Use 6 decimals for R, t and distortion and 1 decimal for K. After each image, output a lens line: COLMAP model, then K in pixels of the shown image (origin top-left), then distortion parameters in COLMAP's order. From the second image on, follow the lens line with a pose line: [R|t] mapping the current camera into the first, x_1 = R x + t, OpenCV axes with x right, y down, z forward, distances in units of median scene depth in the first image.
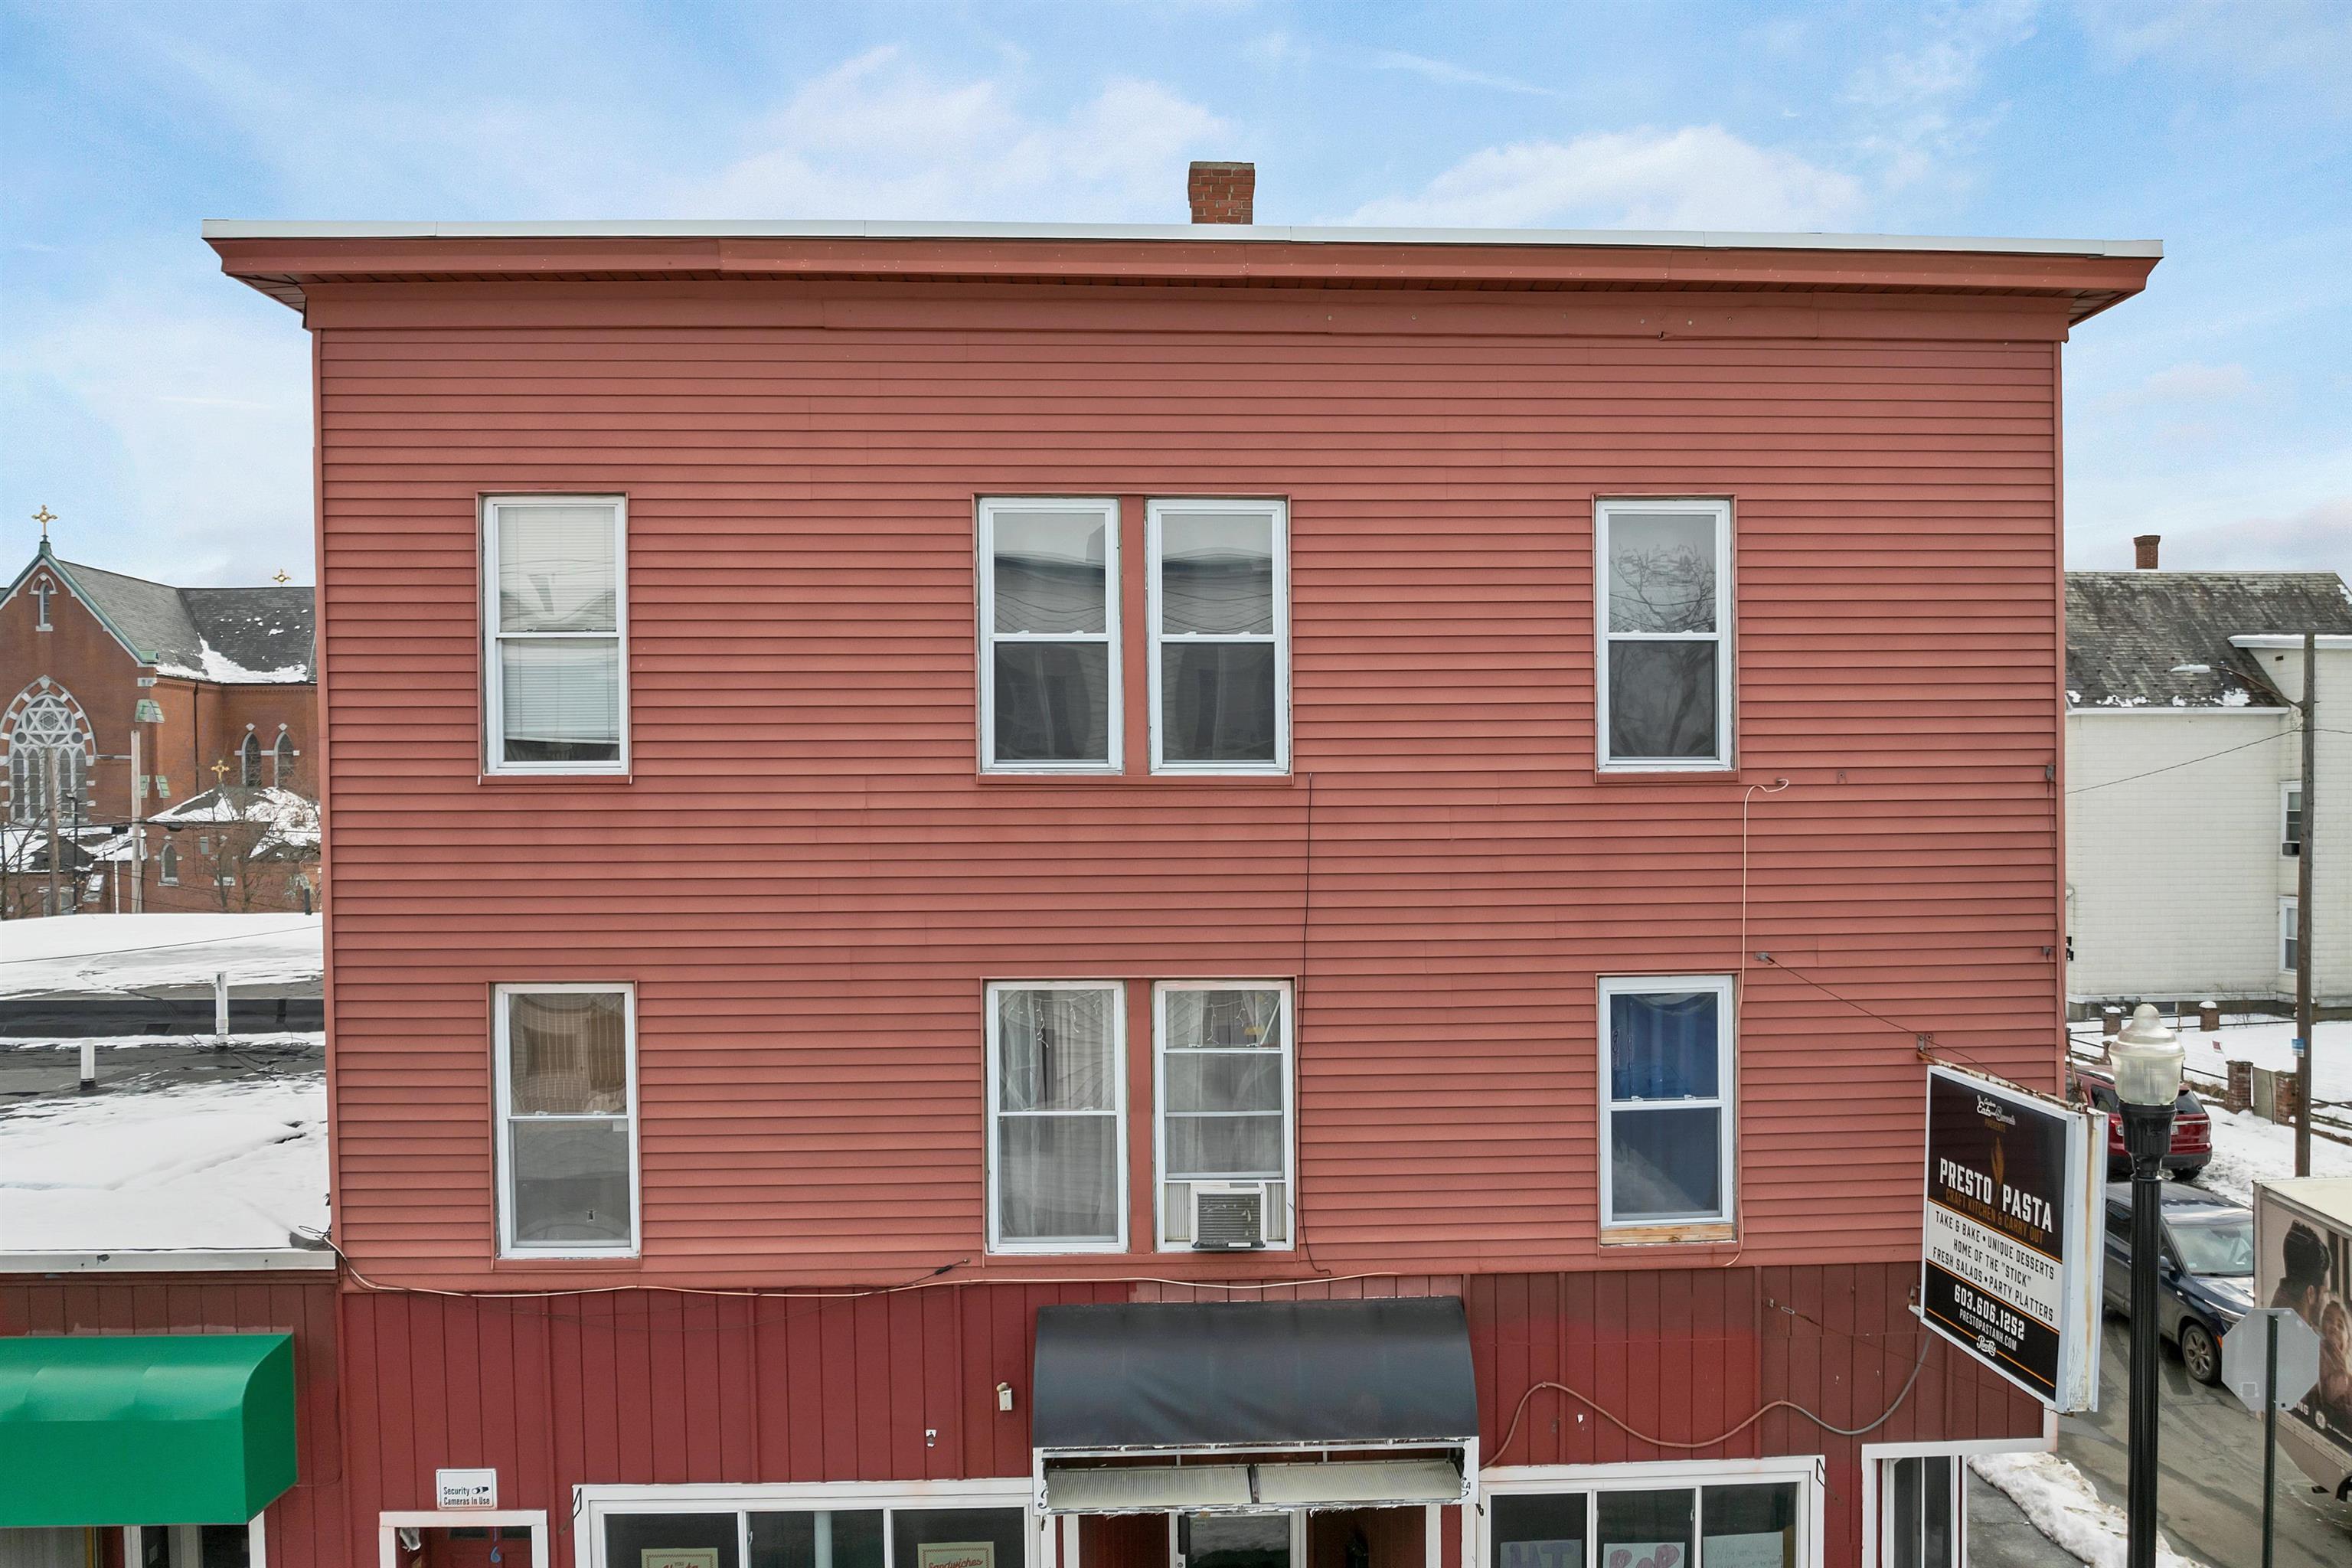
lens RADIAL K [[1719.8, 0, 1261.0], [0, 1719.8, 857.1], [0, 0, 1]] dist [-0.041535, 0.003079]
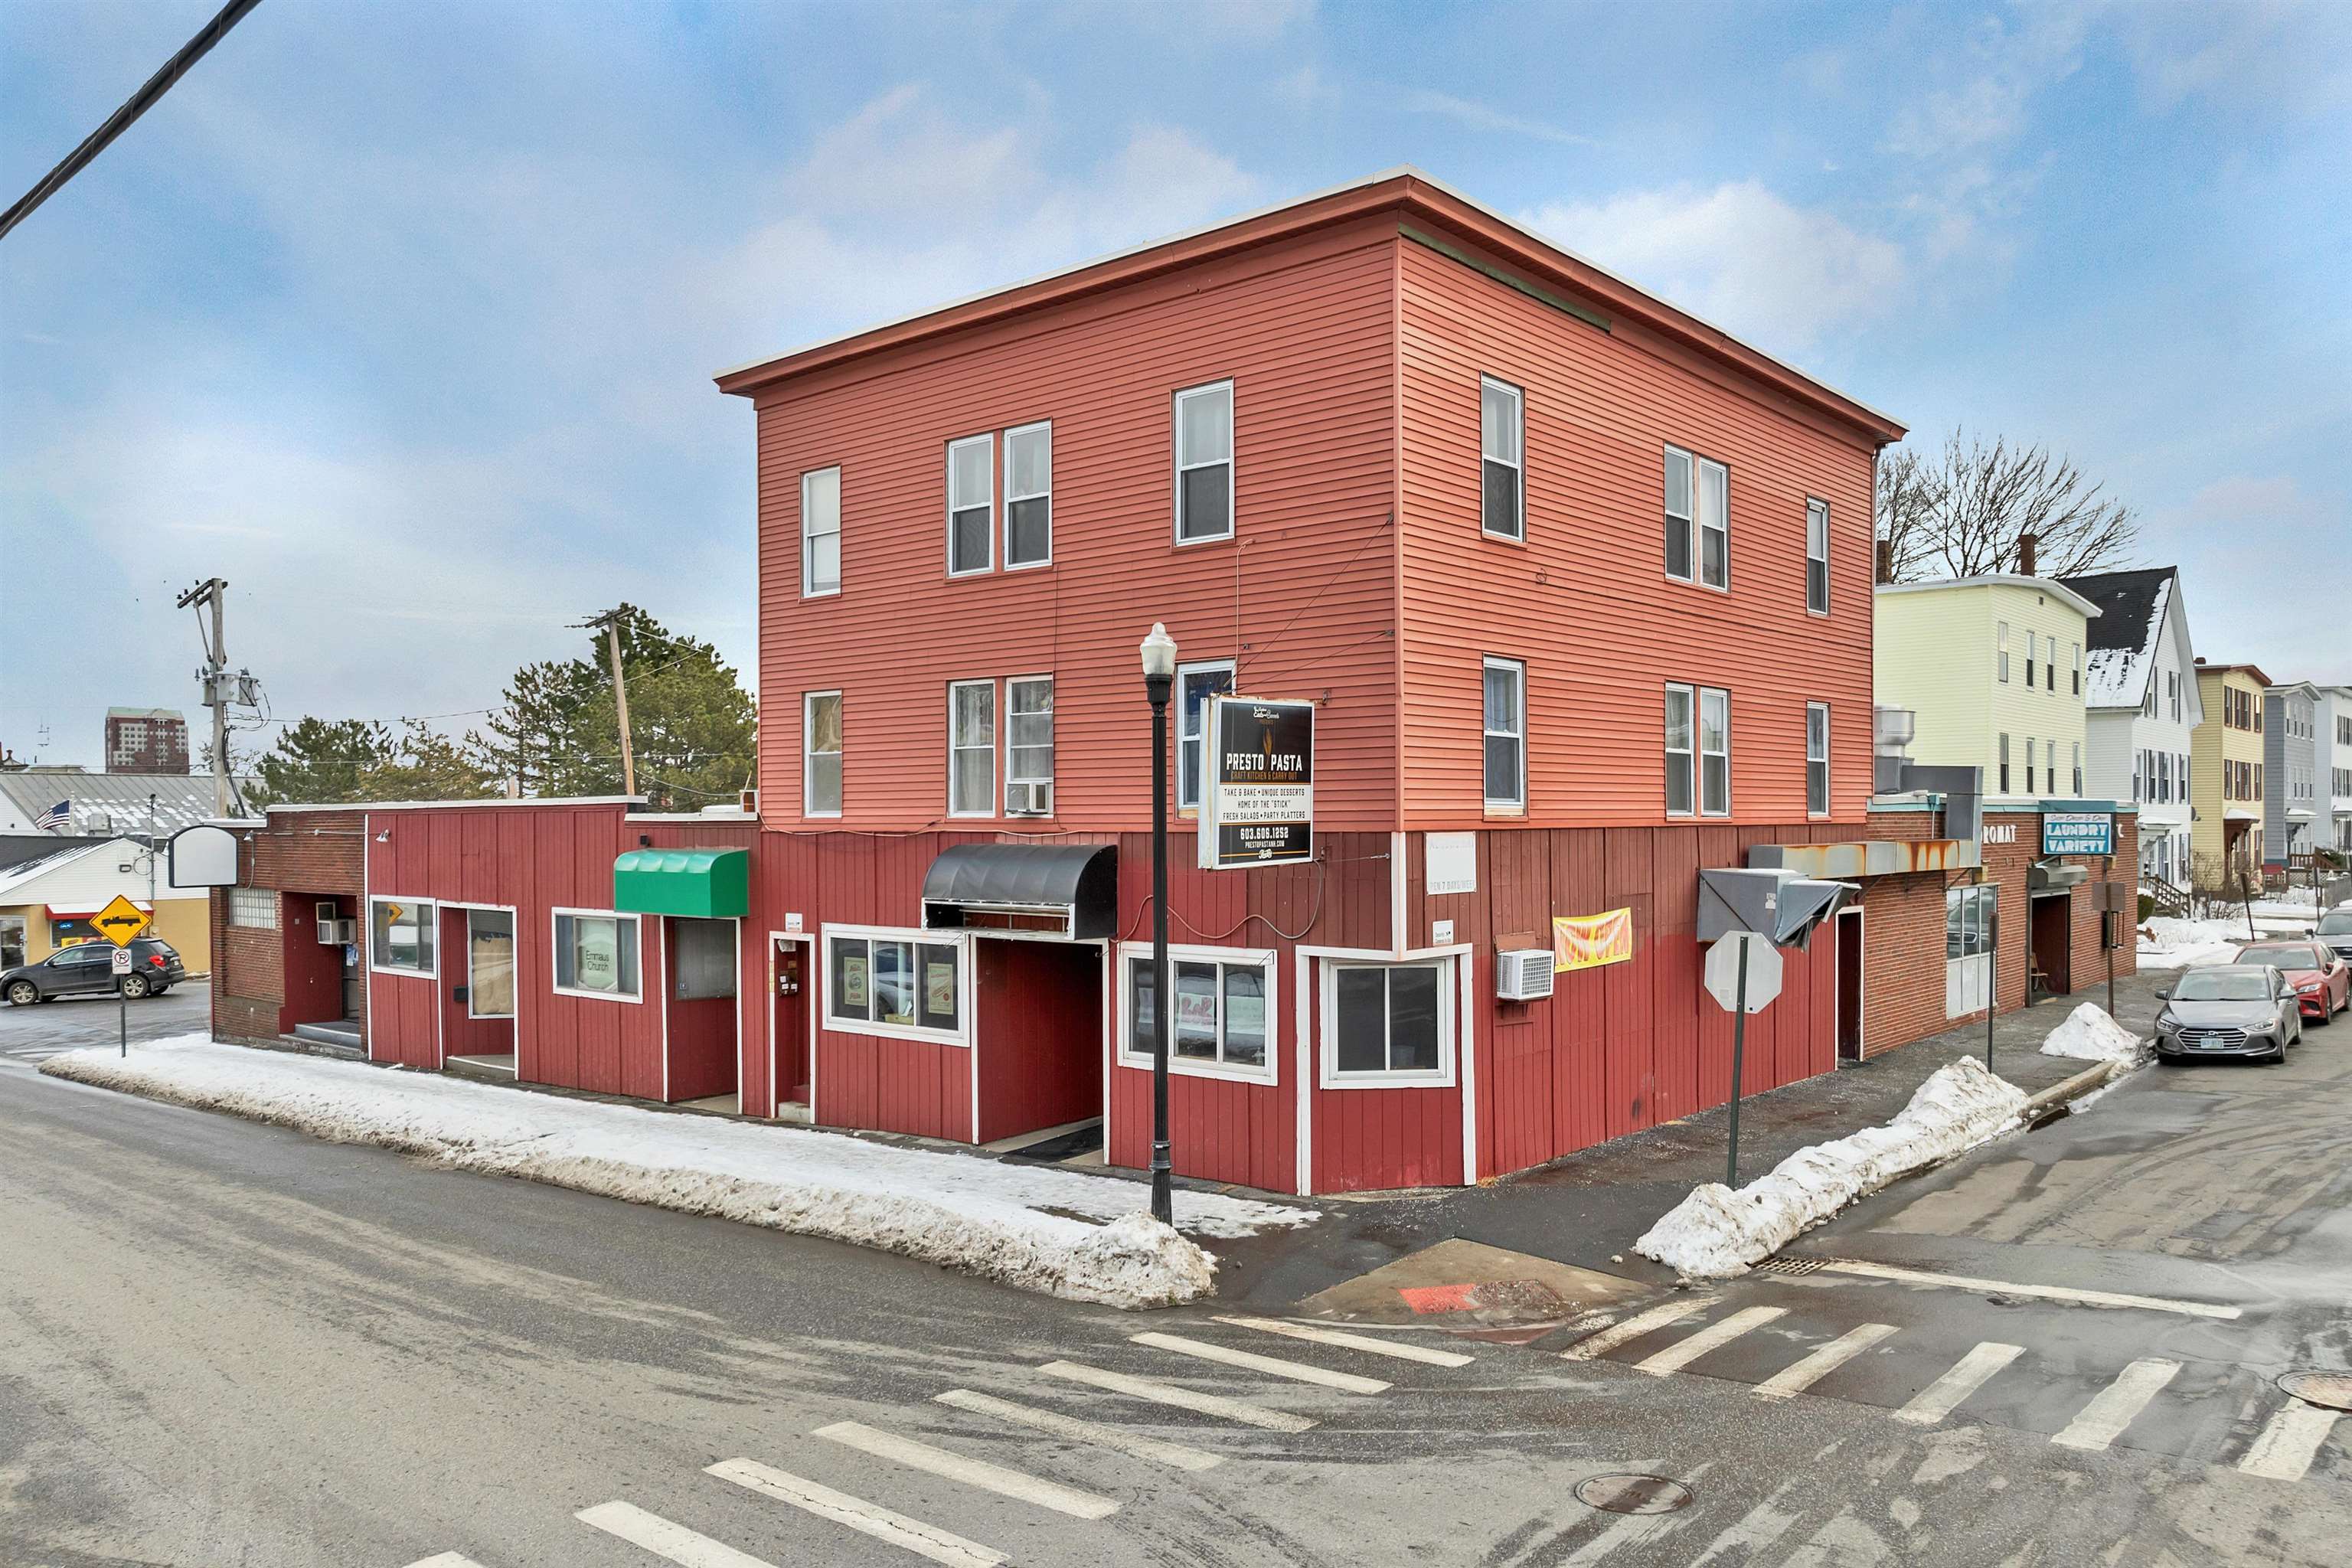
lens RADIAL K [[1719.8, 0, 1261.0], [0, 1719.8, 857.1], [0, 0, 1]] dist [-0.041535, 0.003079]
pose [[0.738372, 0.018356, -0.674144, 1.486851], [-0.018138, 0.999808, 0.007357, 0.259499], [0.674149, 0.006795, 0.738564, -0.241332]]
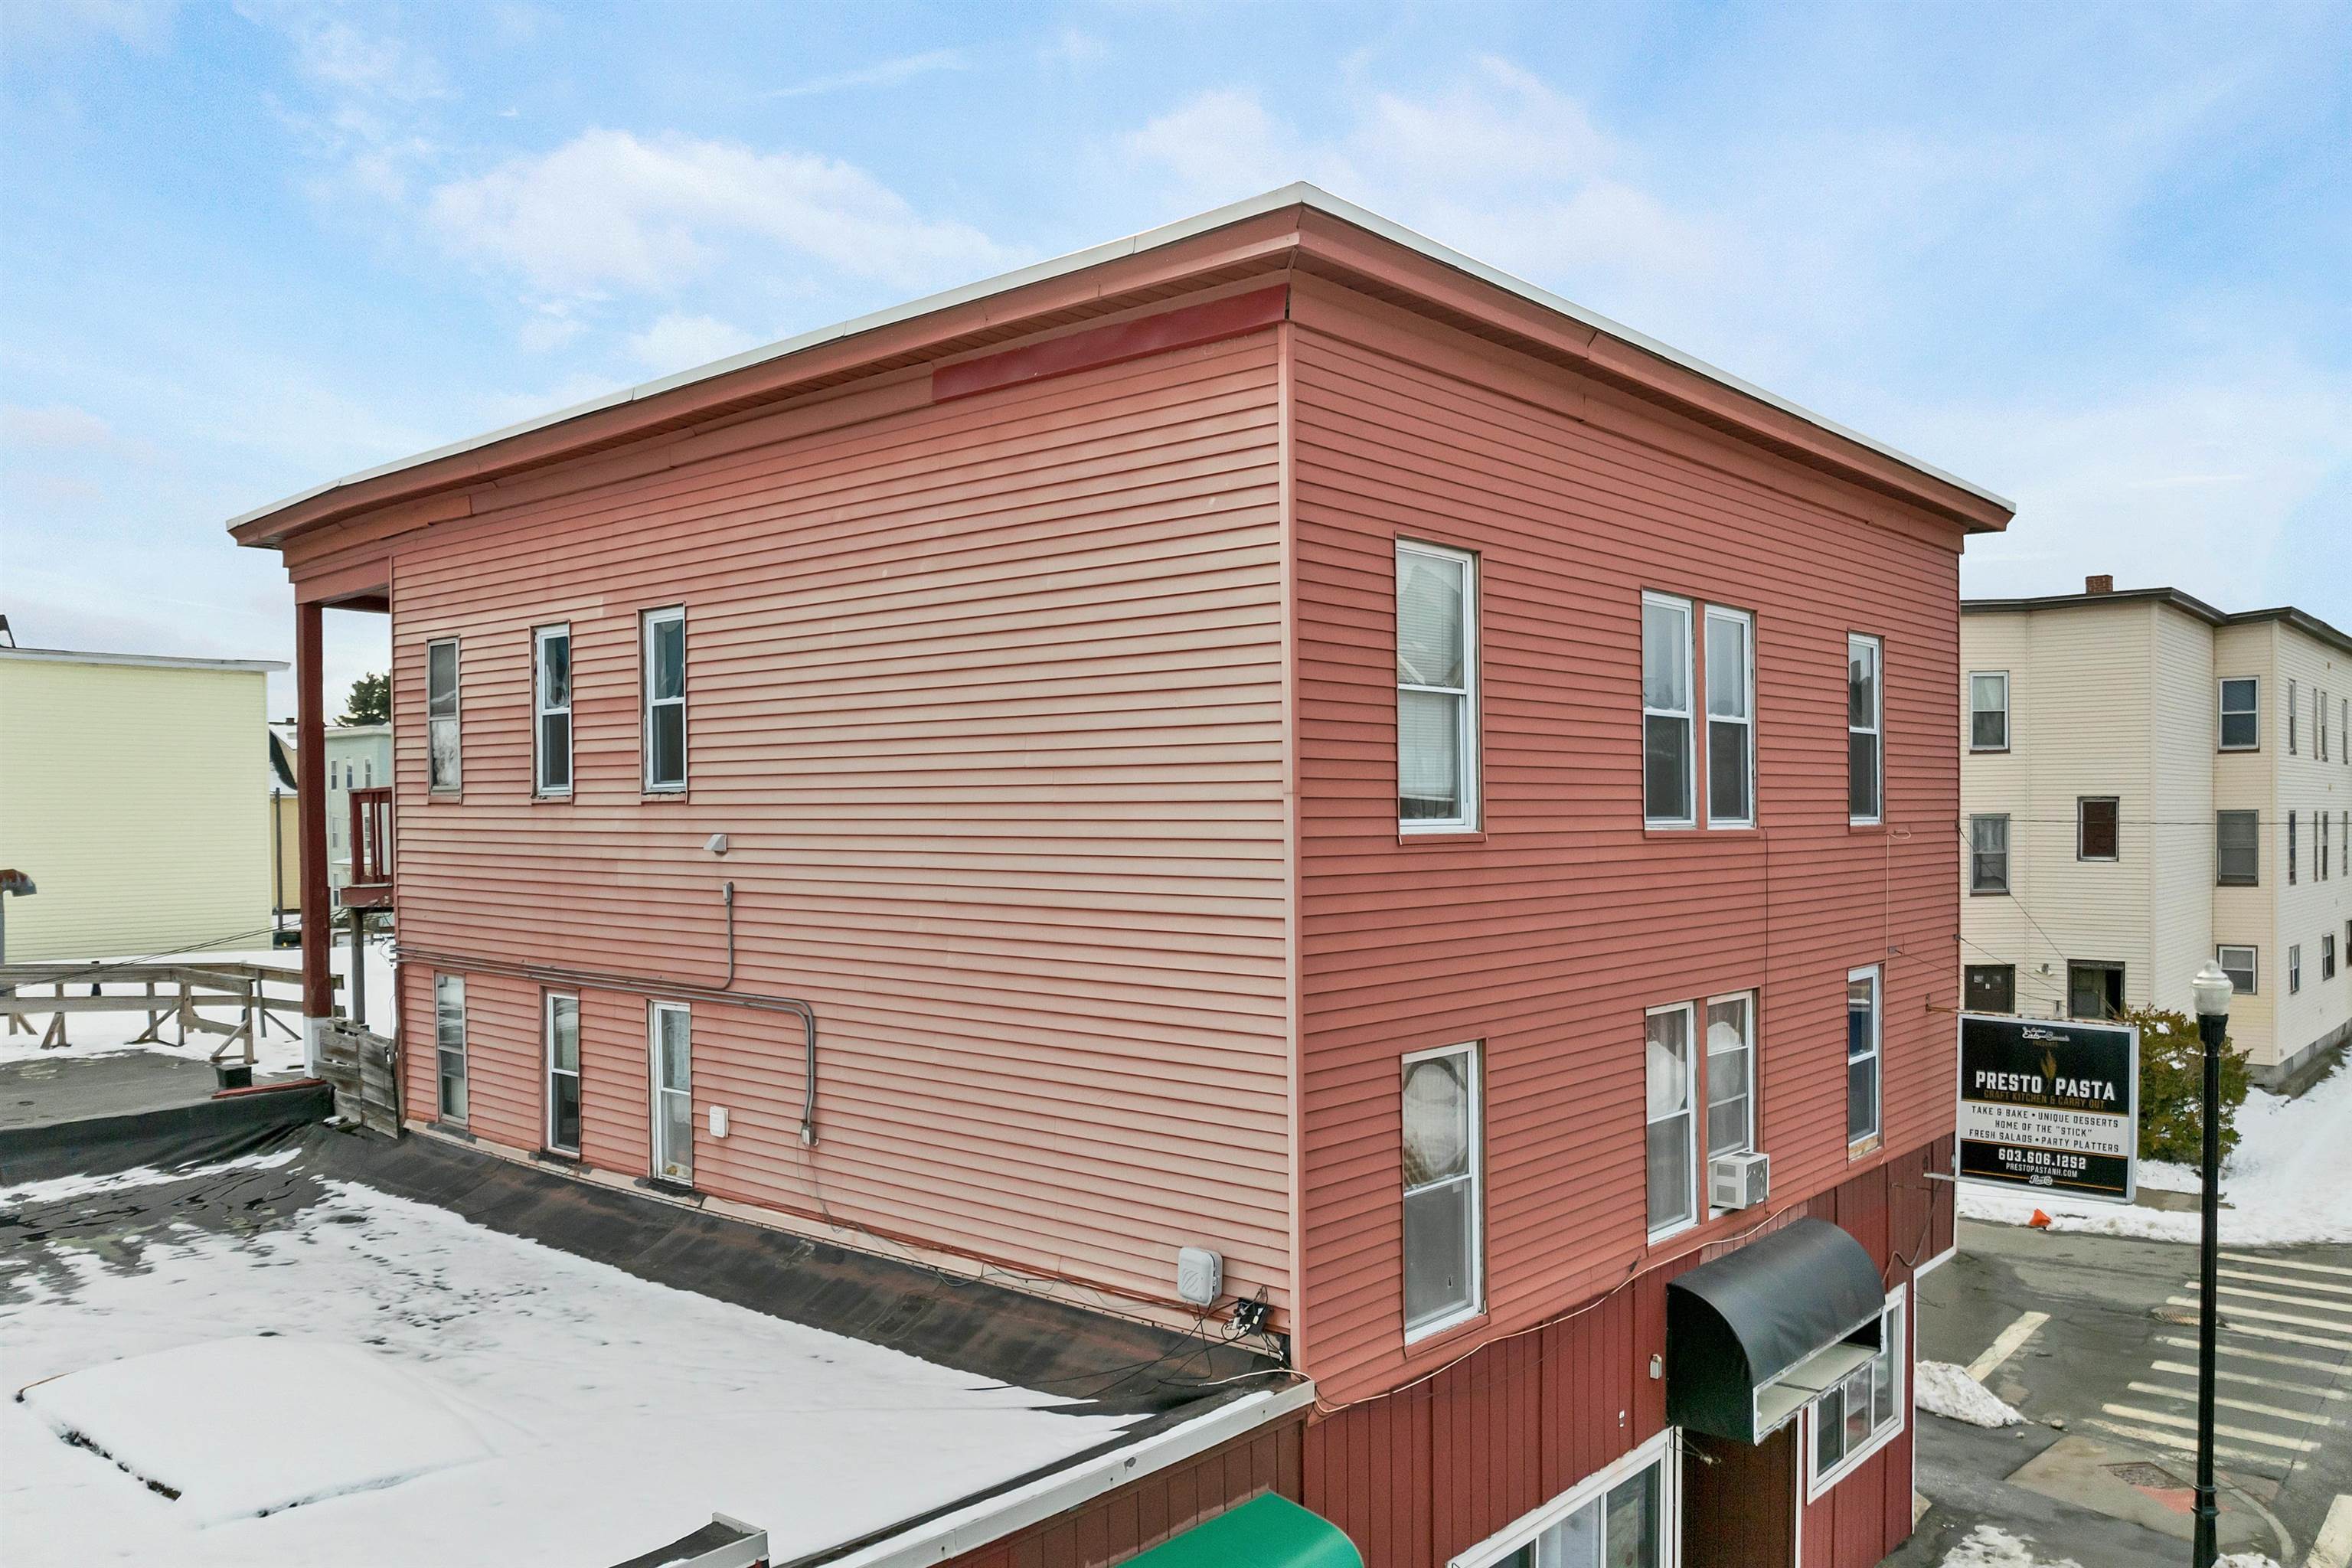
lens RADIAL K [[1719.8, 0, 1261.0], [0, 1719.8, 857.1], [0, 0, 1]] dist [-0.041535, 0.003079]
pose [[0.681082, -0.017153, 0.732006, -1.186960], [0.020905, 0.999774, 0.003977, -0.040447], [-0.731908, 0.012594, 0.681287, 0.406920]]
